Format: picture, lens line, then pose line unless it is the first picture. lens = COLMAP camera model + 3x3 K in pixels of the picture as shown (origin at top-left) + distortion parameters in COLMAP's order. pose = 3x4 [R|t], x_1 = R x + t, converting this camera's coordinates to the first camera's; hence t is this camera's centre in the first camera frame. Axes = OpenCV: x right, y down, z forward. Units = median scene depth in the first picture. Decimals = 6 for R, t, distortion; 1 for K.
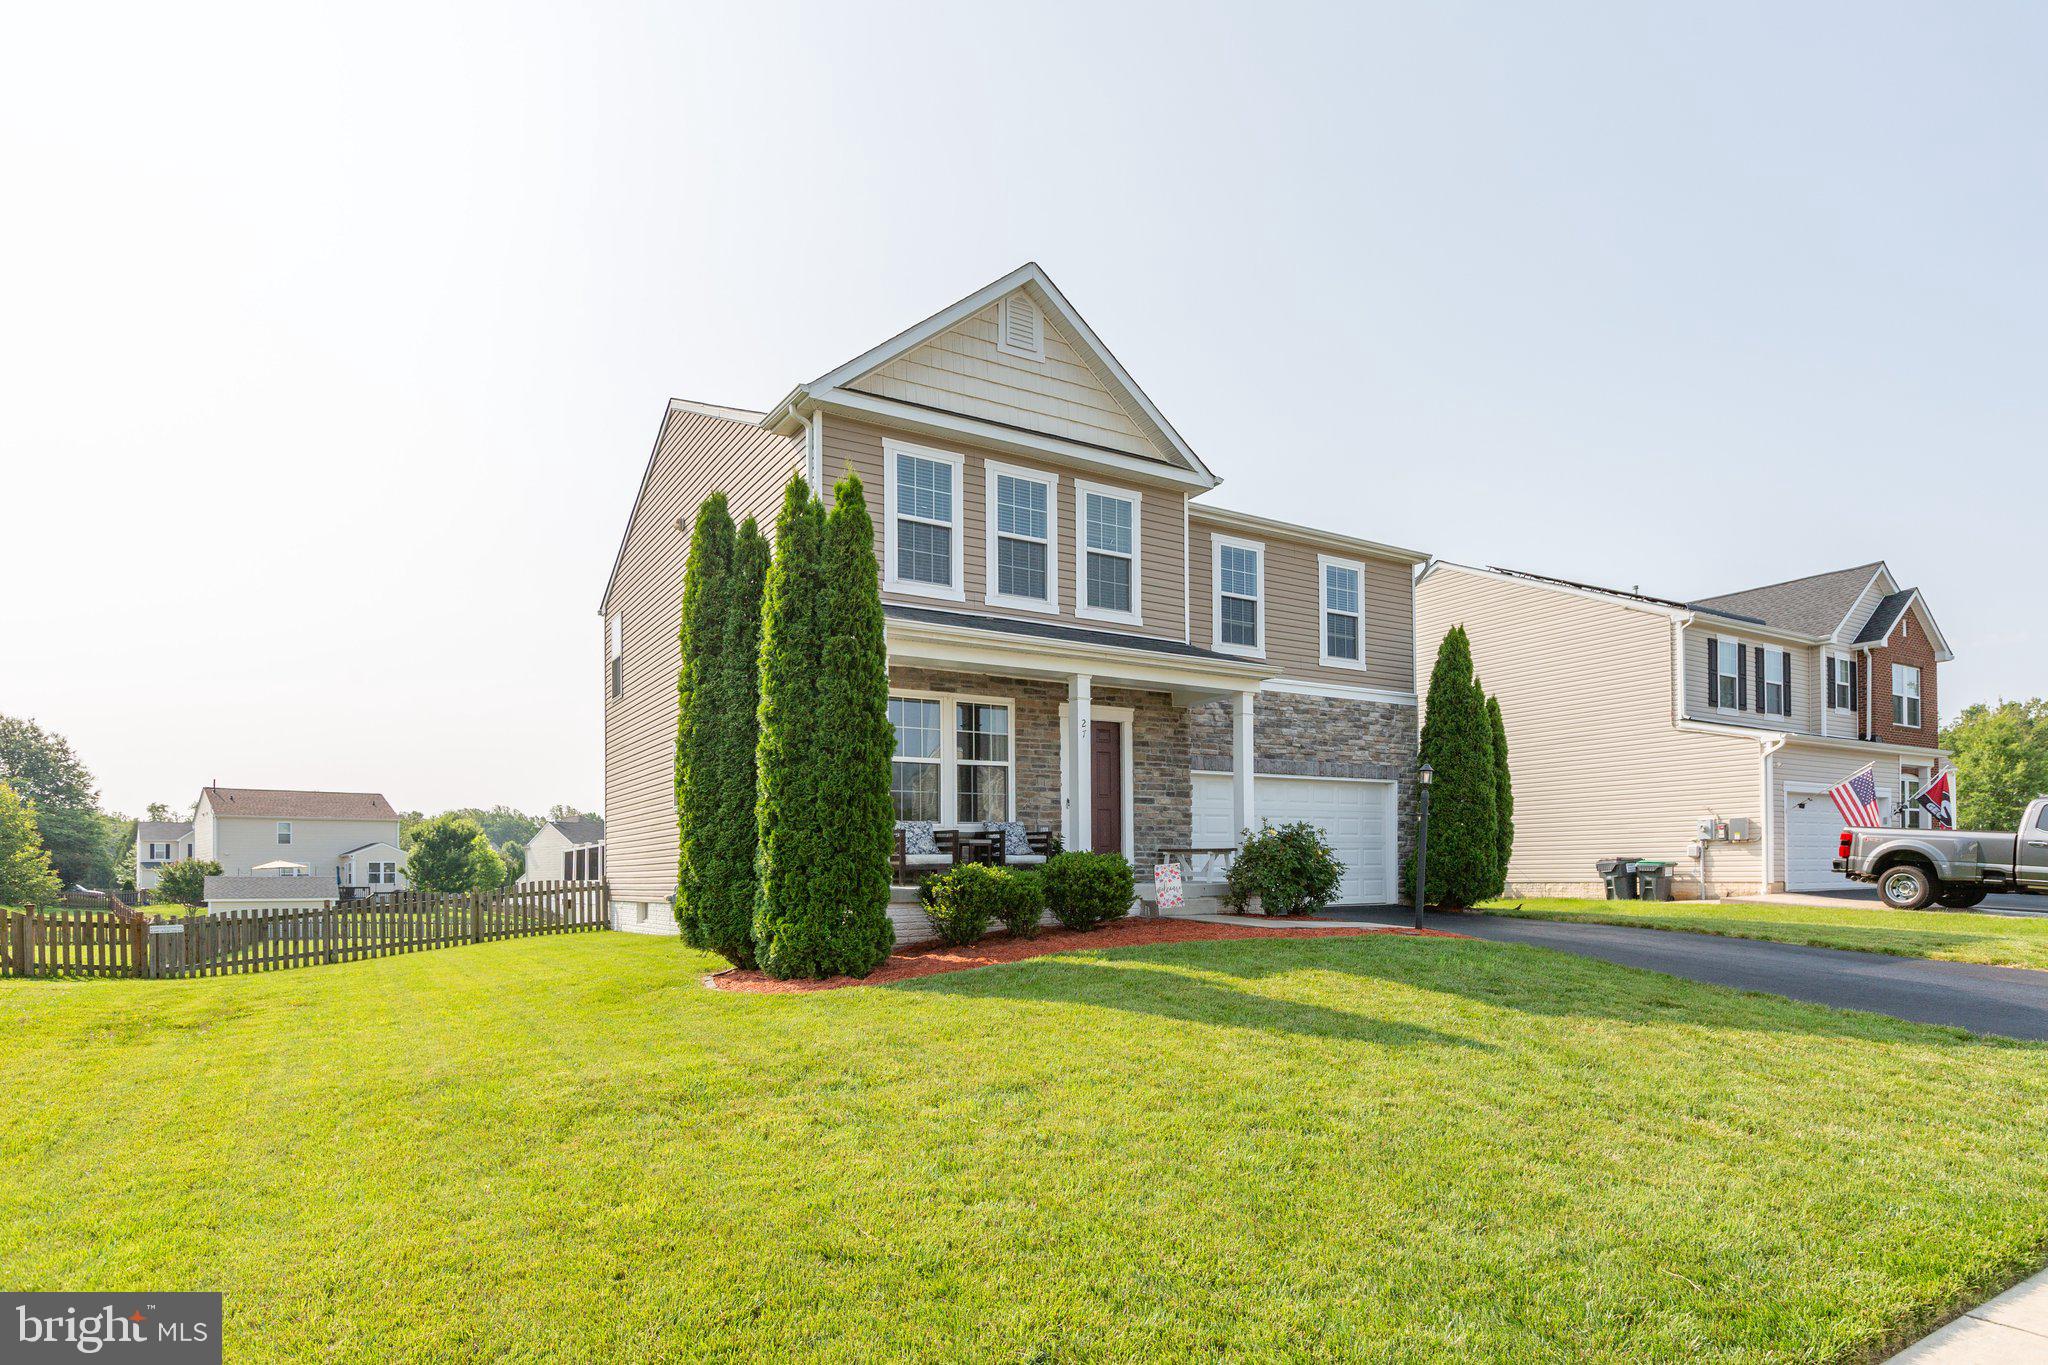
lens RADIAL K [[1120.7, 0, 1024.0], [0, 1120.7, 682.5], [0, 0, 1]] dist [-0.004001, -0.000439]
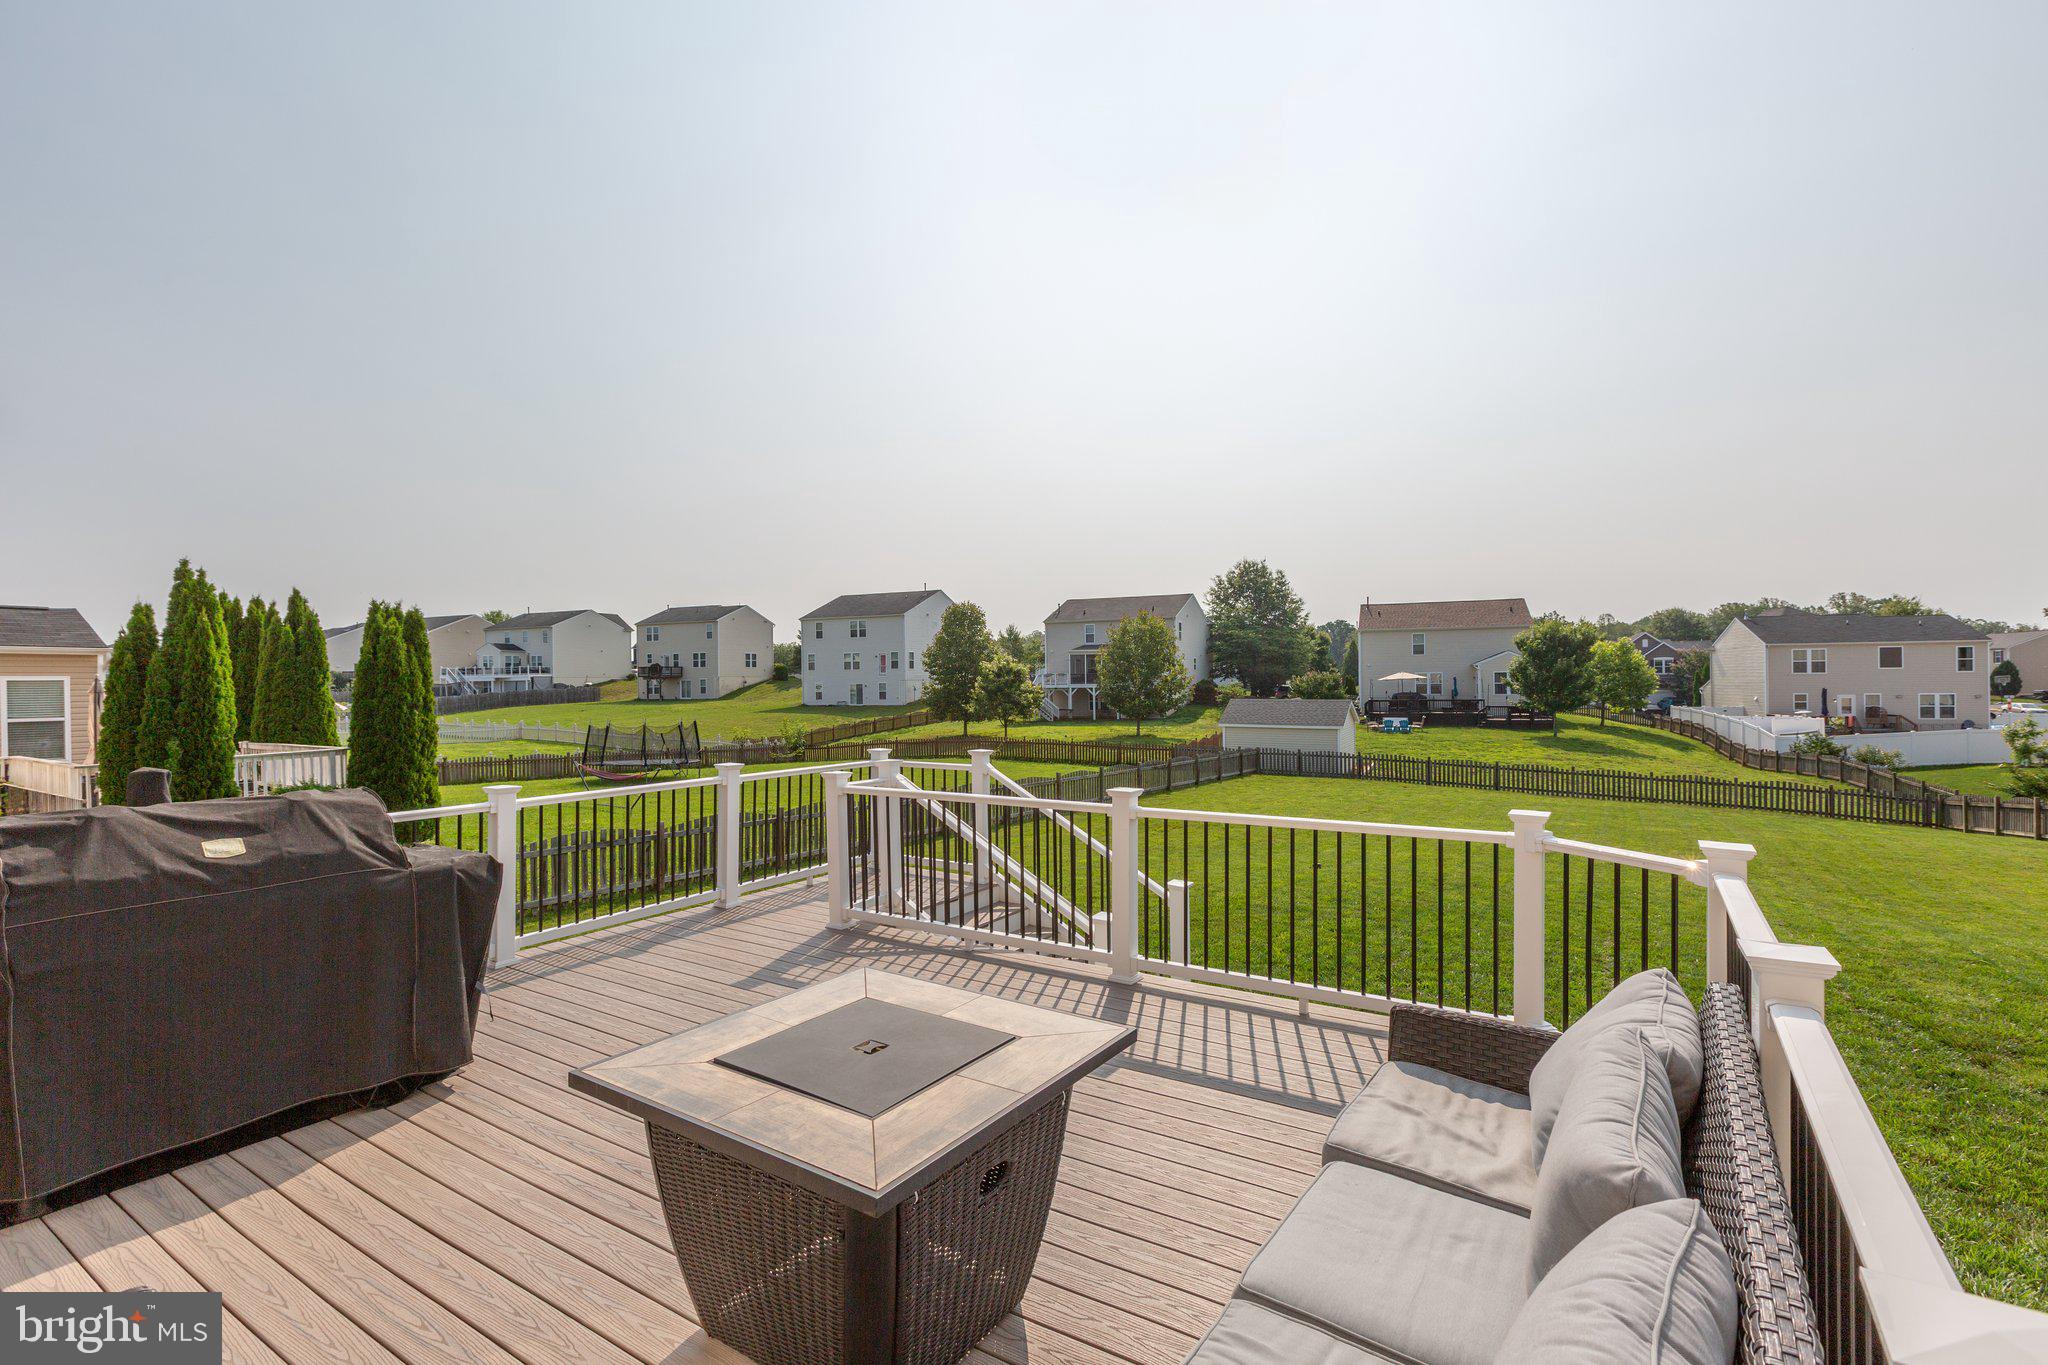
lens RADIAL K [[934.5, 0, 1024.0], [0, 934.5, 682.5], [0, 0, 1]] dist [0.000224, -0.000004]
pose [[0.433723, 0.005812, -0.901027, -0.031909], [0.160335, 0.983523, 0.083524, 0.022564], [0.886666, -0.180692, 0.425645, 0.173547]]
